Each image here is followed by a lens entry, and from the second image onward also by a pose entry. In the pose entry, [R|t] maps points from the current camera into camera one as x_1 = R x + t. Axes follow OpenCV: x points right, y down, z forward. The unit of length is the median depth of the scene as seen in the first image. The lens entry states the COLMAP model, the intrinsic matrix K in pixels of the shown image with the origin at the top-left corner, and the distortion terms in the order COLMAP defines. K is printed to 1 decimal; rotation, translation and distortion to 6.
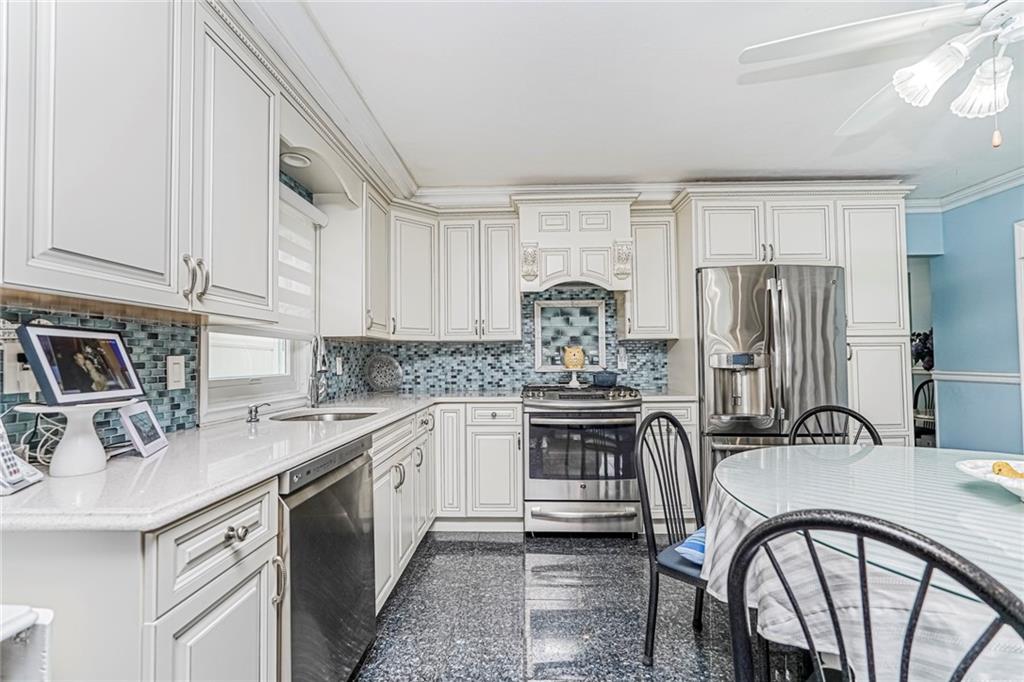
lens RADIAL K [[448.5, 0, 512.0], [0, 448.5, 341.0], [0, 0, 1]] dist [-0.015799, 0.000247]
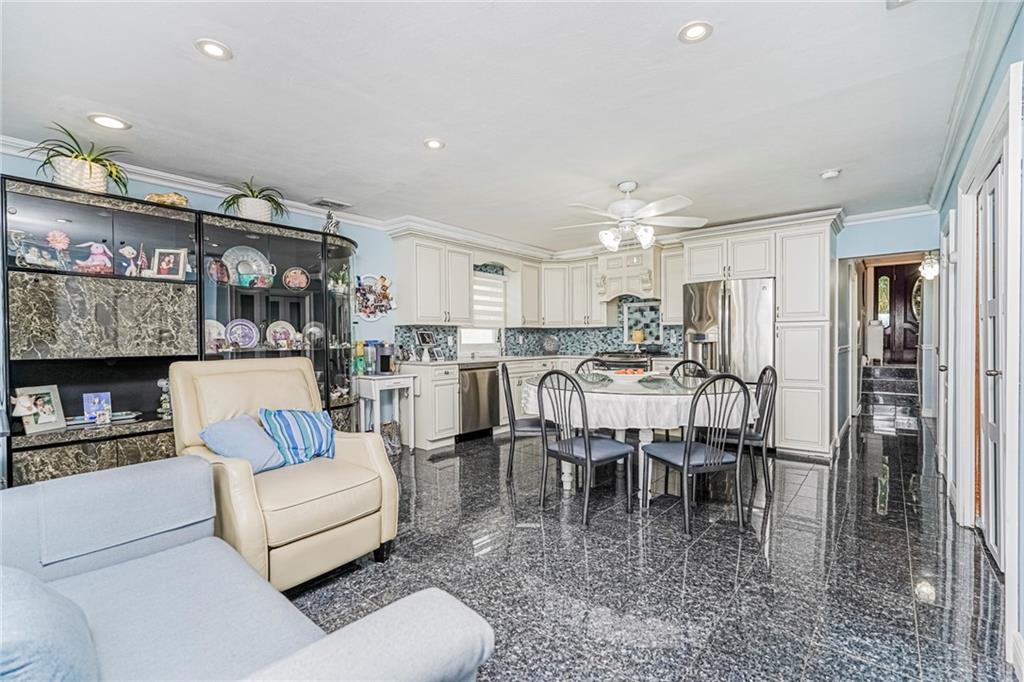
lens RADIAL K [[442.4, 0, 512.0], [0, 442.4, 341.0], [0, 0, 1]] dist [0.000921, 0.000314]
pose [[0.782675, 0.007143, -0.622390, 0.861794], [0.025142, 0.998755, 0.043078, -0.031802], [0.621923, -0.049364, 0.781521, -0.680645]]
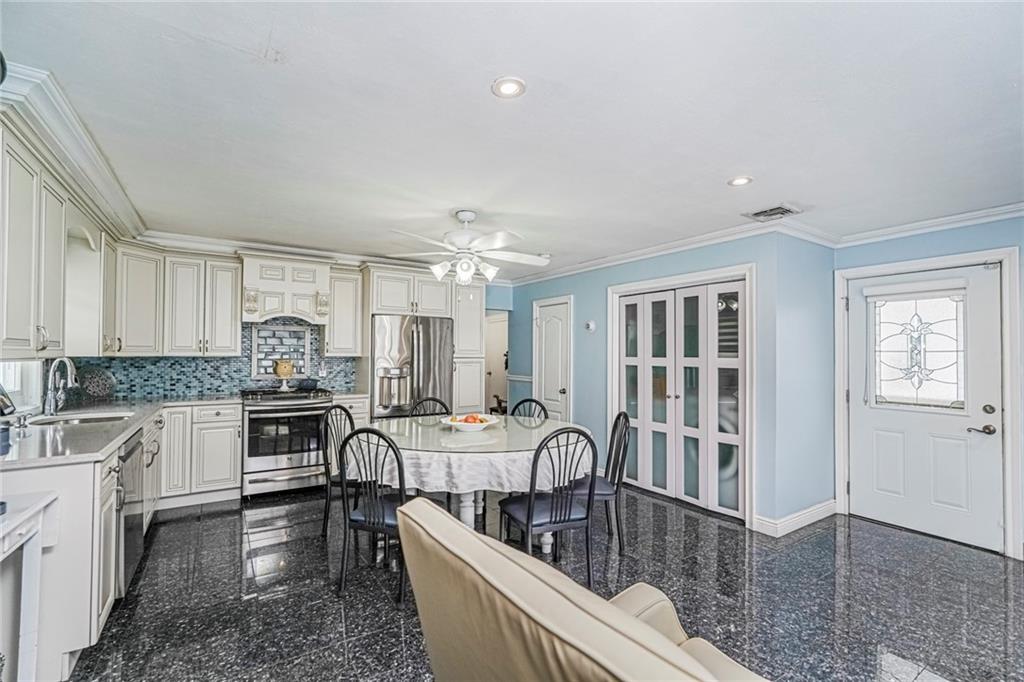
lens RADIAL K [[452.6, 0, 505.7], [0, 452.6, 345.8], [0, 0, 1]] dist [0.002129, 0.000720]
pose [[0.827033, 0.023387, 0.561667, -0.085724], [-0.035391, 0.999318, 0.010502, -0.075287], [-0.561039, -0.028564, 0.827297, -0.543184]]
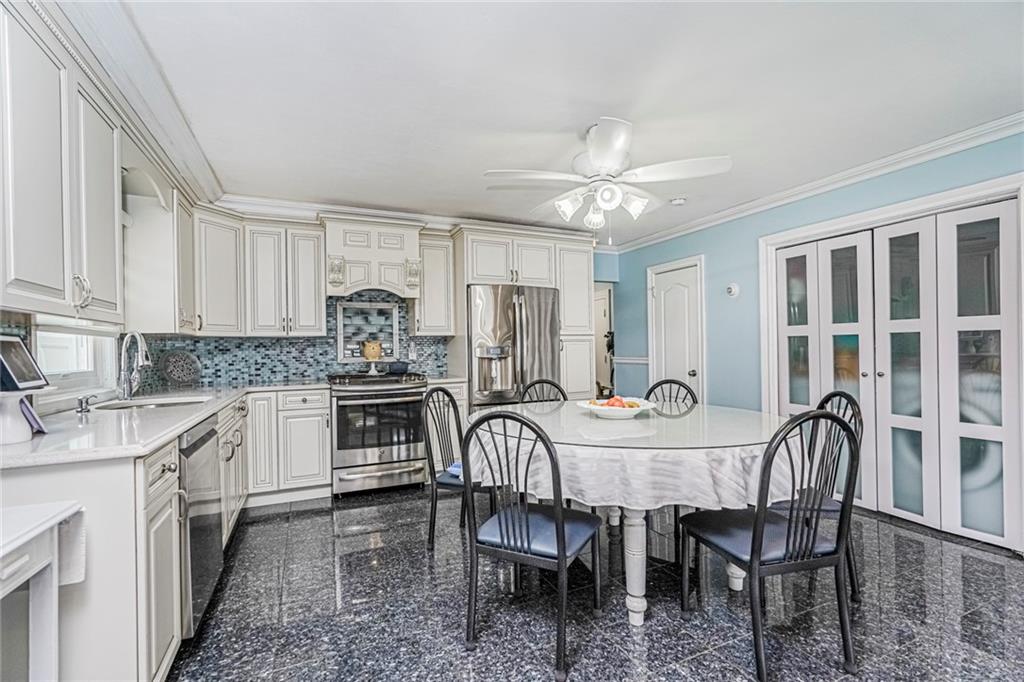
lens RADIAL K [[452.6, 0, 505.7], [0, 452.6, 345.8], [0, 0, 1]] dist [0.002129, 0.000720]
pose [[0.901409, -0.005102, 0.432938, -0.070612], [-0.007856, 0.999573, 0.028137, -0.013961], [-0.432897, -0.028764, 0.900984, -0.268199]]
